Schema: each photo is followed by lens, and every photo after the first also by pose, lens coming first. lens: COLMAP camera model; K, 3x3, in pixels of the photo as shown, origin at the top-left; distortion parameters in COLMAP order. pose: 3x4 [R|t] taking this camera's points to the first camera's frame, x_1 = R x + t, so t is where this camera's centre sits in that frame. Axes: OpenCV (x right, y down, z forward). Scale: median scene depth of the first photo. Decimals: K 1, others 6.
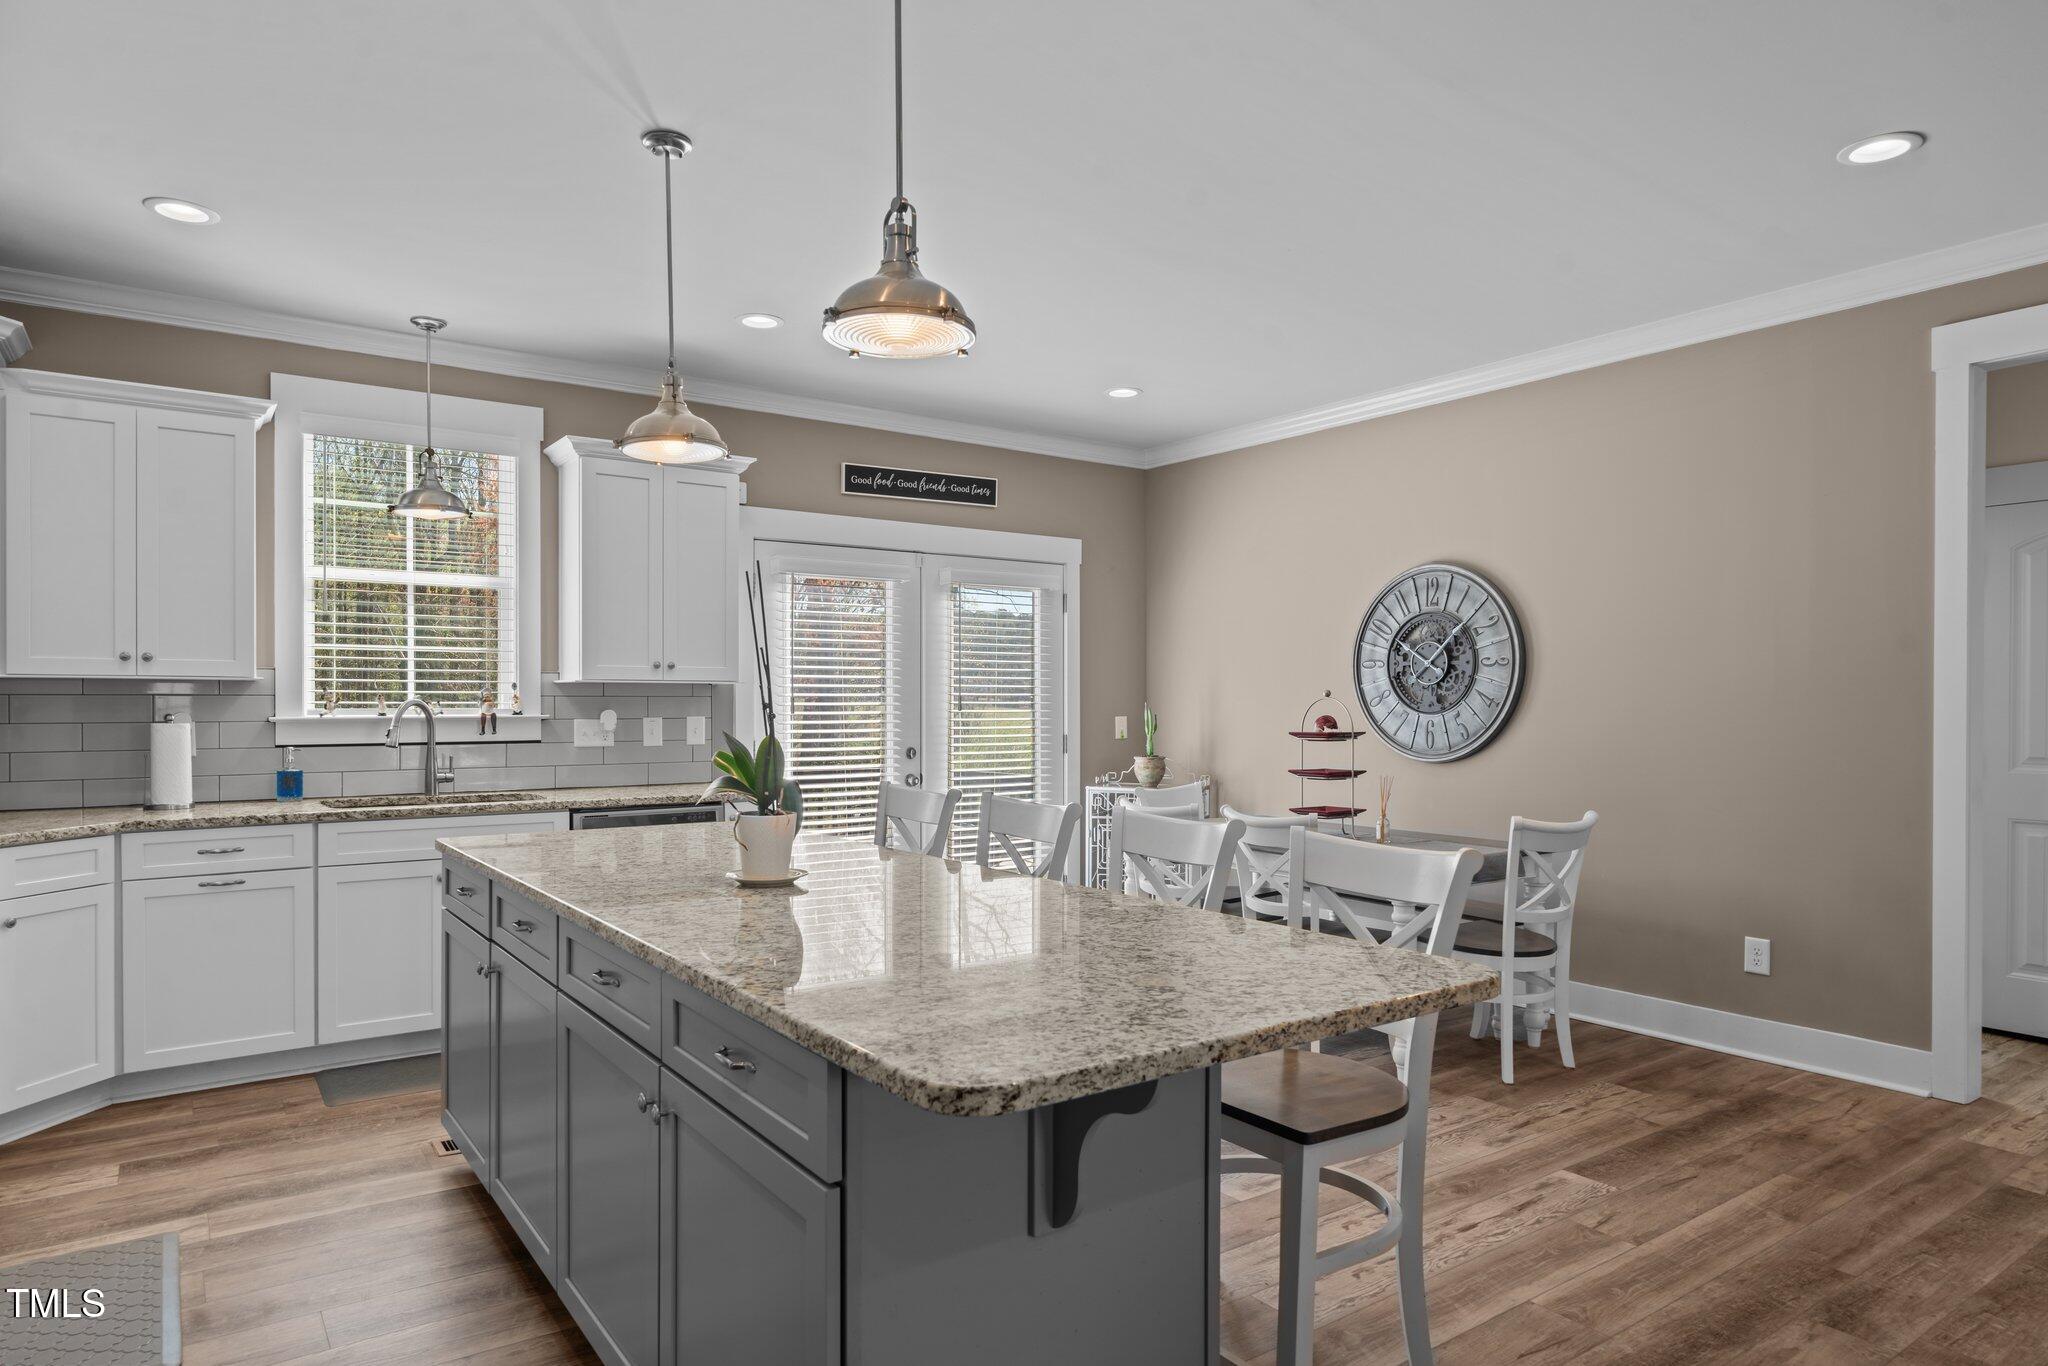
lens RADIAL K [[1219.0, 0, 1031.1], [0, 1219.0, 707.4], [0, 0, 1]] dist [-0.007371, 0.005357]
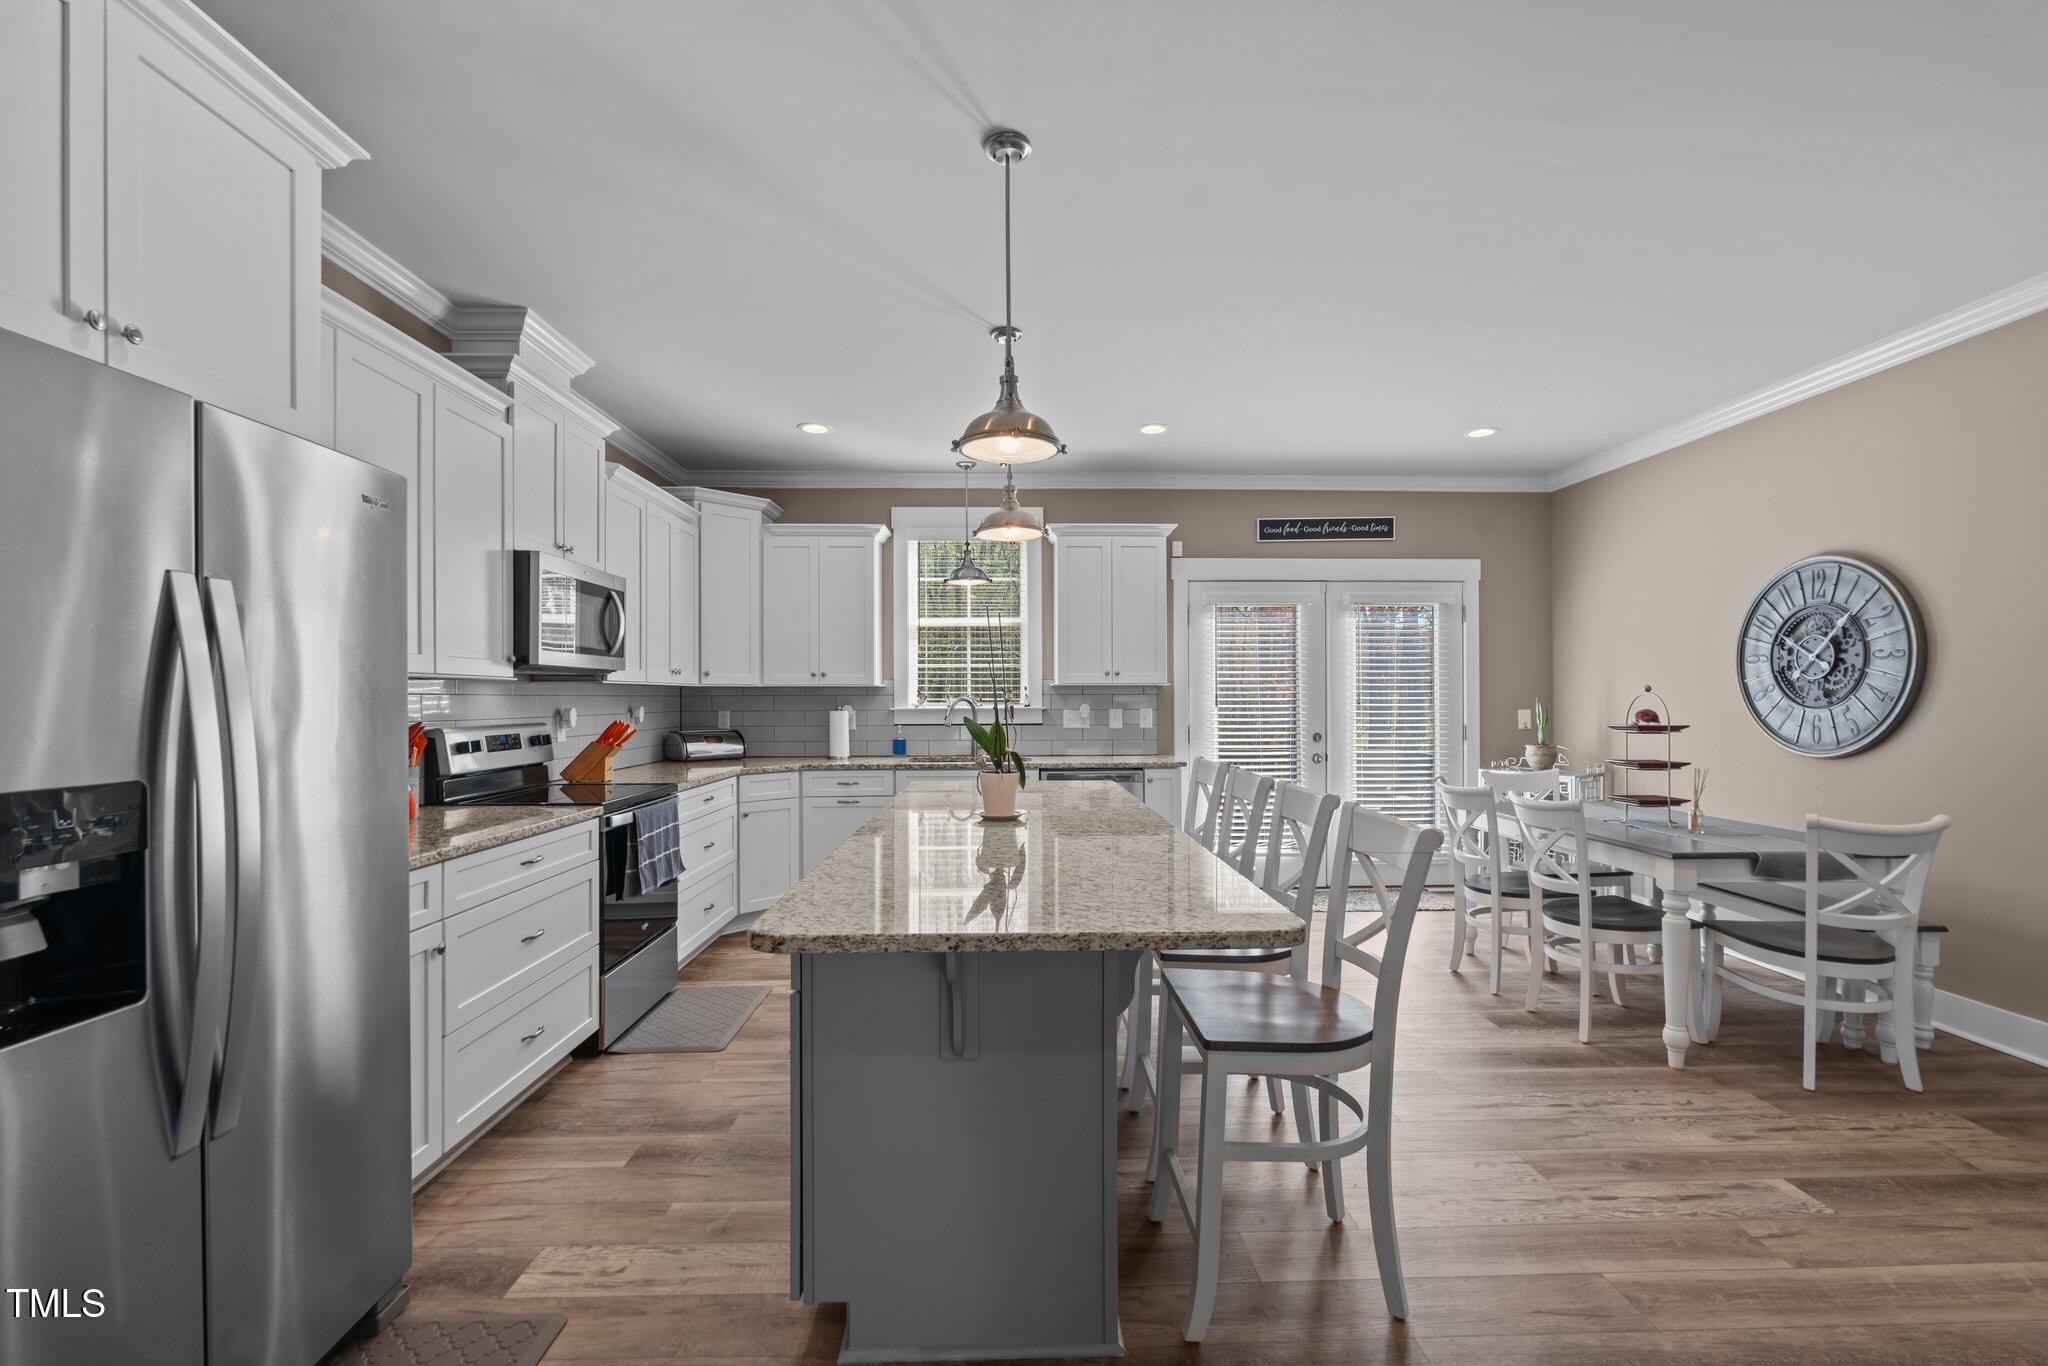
lens RADIAL K [[900.9, 0, 1027.3], [0, 900.9, 703.1], [0, 0, 1]] dist [-0.009251, 0.002046]
pose [[0.828409, 0.000198, -0.560123, 0.239789], [0.000138, 1.000000, 0.000557, 0.000600], [0.560123, -0.000539, 0.828409, 0.052287]]
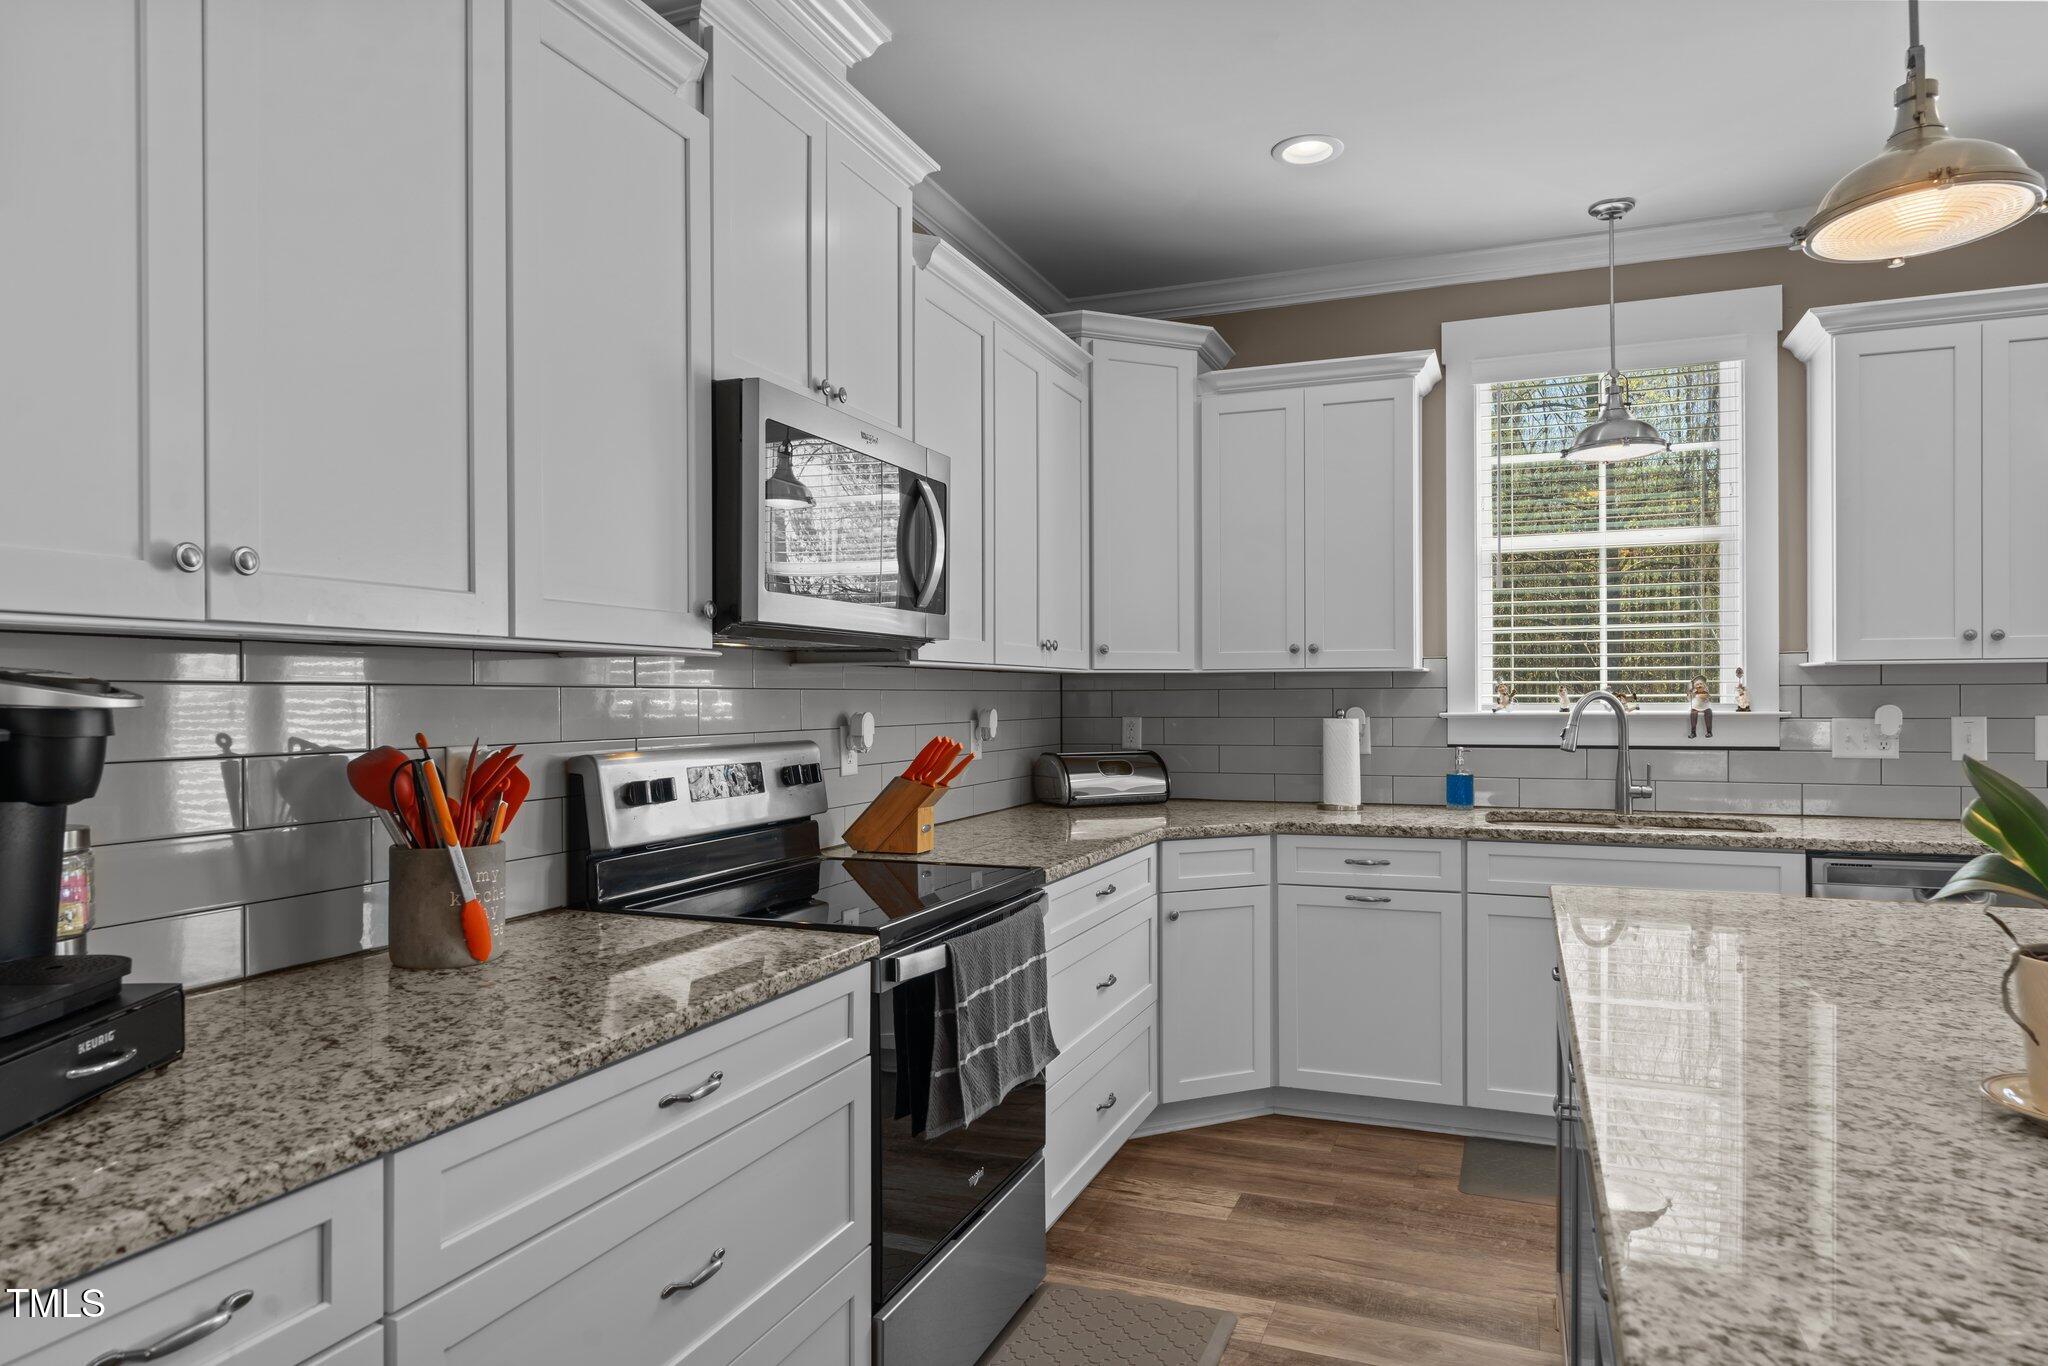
lens RADIAL K [[1219.0, 0, 1025.6], [0, 1219.0, 703.0], [0, 0, 1]] dist [-0.007371, 0.005357]
pose [[0.537772, 0.000403, -0.843090, -0.039310], [0.000349, 1.000000, 0.000700, 0.000310], [0.843090, -0.000671, 0.537772, 0.260460]]
